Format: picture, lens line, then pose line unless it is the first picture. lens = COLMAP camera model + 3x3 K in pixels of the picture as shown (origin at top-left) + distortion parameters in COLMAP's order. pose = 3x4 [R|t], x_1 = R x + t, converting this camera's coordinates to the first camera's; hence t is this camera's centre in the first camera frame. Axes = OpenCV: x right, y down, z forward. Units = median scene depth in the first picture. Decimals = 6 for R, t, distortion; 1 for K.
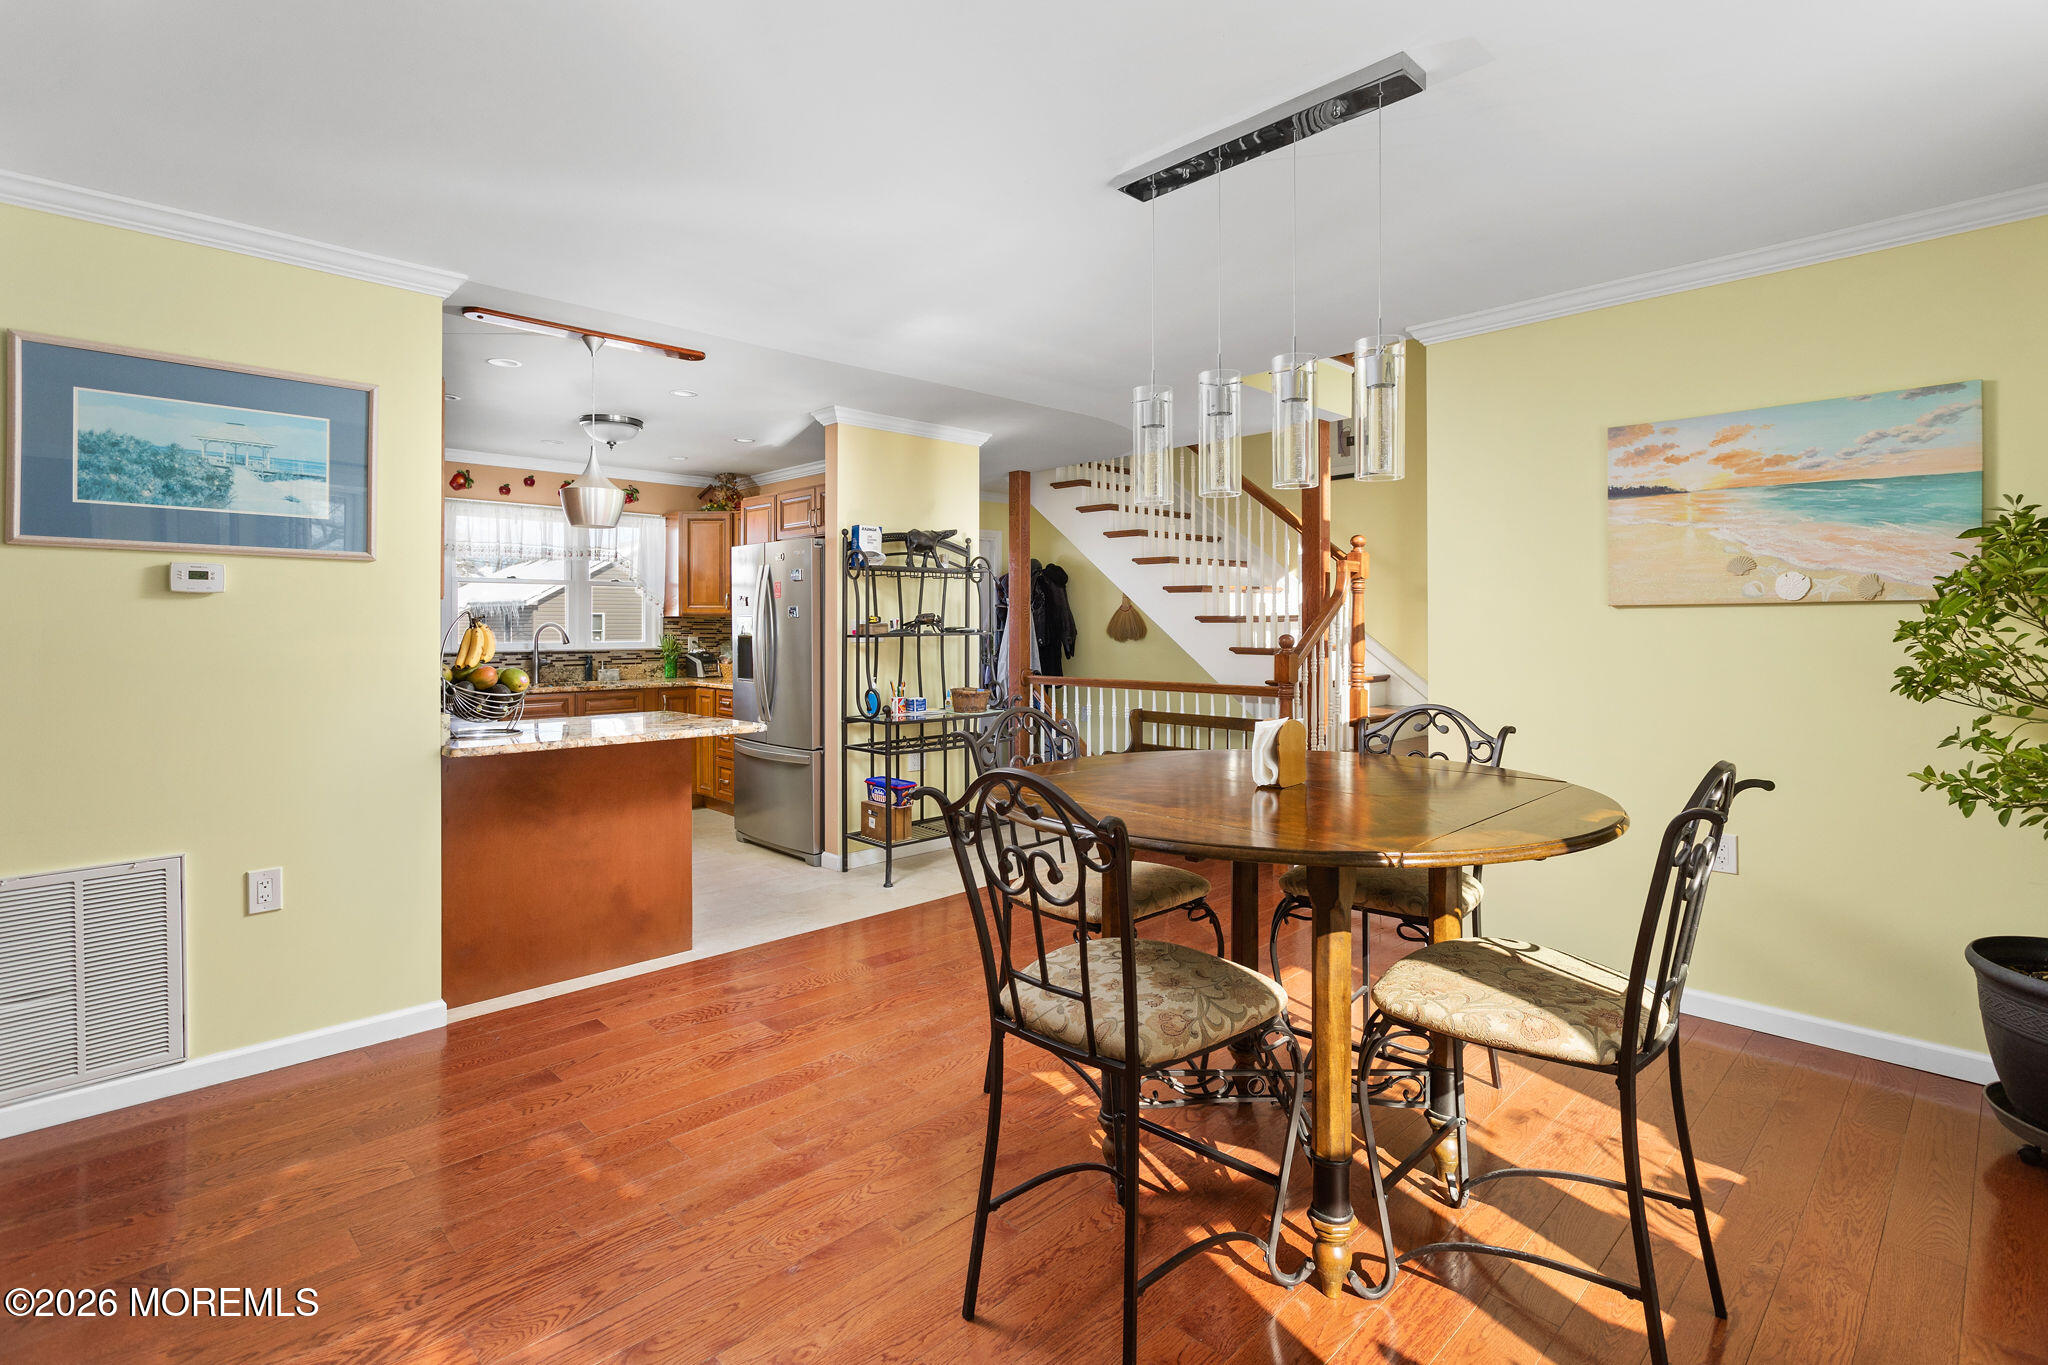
lens RADIAL K [[960.7, 0, 1002.4], [0, 960.7, 632.7], [0, 0, 1]] dist [0.000633, 0.000429]
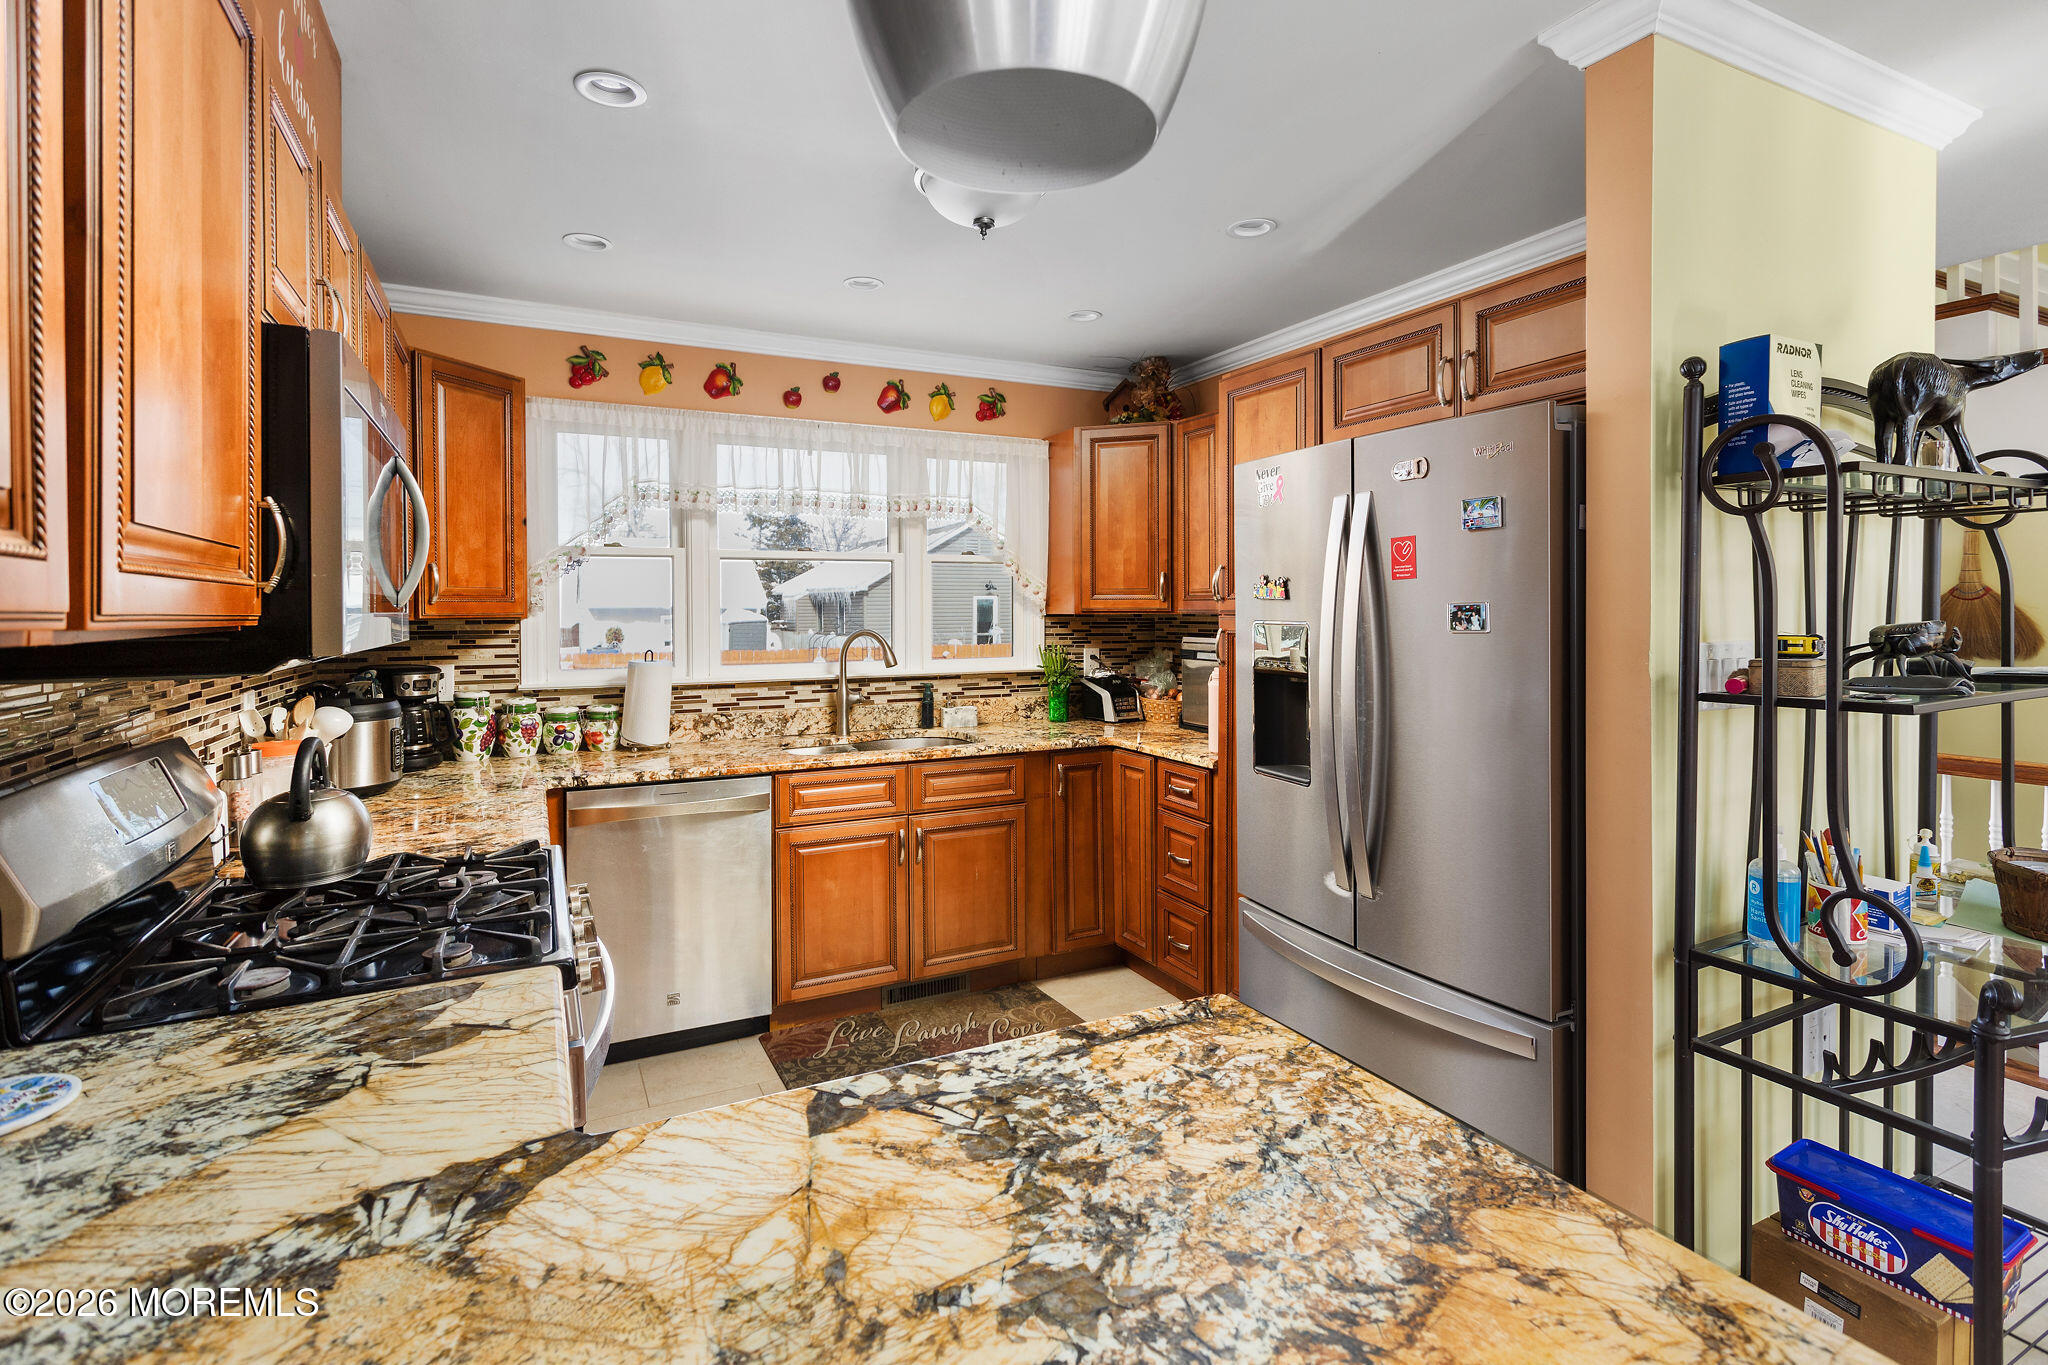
lens RADIAL K [[960.7, 0, 1013.6], [0, 960.7, 622.9], [0, 0, 1]] dist [0.000633, 0.000429]
pose [[0.955027, 0.000998, -0.296516, -0.228653], [0.001429, 0.999967, 0.007971, -0.018604], [0.296514, -0.008036, 0.954995, 0.506686]]
